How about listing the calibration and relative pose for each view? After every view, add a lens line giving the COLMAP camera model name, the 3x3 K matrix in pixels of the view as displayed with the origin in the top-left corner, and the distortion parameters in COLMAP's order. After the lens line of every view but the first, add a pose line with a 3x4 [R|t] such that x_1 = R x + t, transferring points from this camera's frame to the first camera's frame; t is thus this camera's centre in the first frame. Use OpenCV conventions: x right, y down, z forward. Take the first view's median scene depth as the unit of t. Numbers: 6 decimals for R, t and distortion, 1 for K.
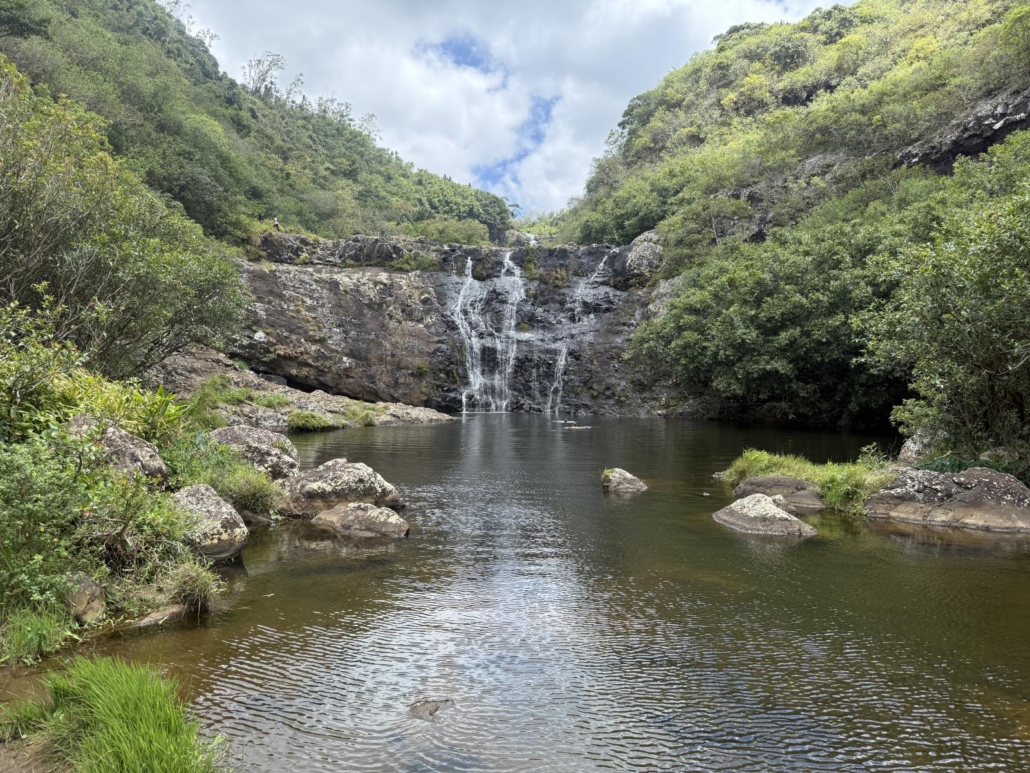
lens RADIAL K [[722.5, 0, 515.0], [0, 722.5, 386.5], [0, 0, 1]] dist [-0.000023, -0.000014]
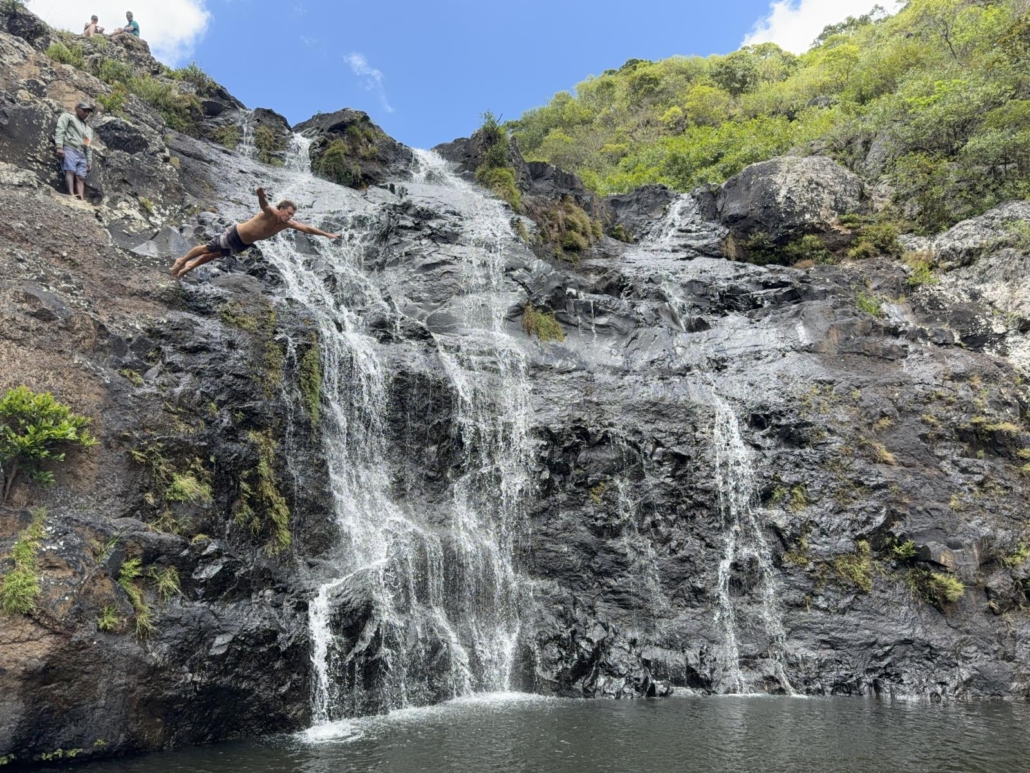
lens RADIAL K [[745.7, 0, 515.0], [0, 745.7, 386.5], [0, 0, 1]] dist [0.093477, 0.000064]
pose [[0.933431, 0.073371, 0.351175, -0.091162], [0.013881, 0.970744, -0.239714, 0.004123], [-0.358490, 0.228631, 0.905104, 0.792068]]
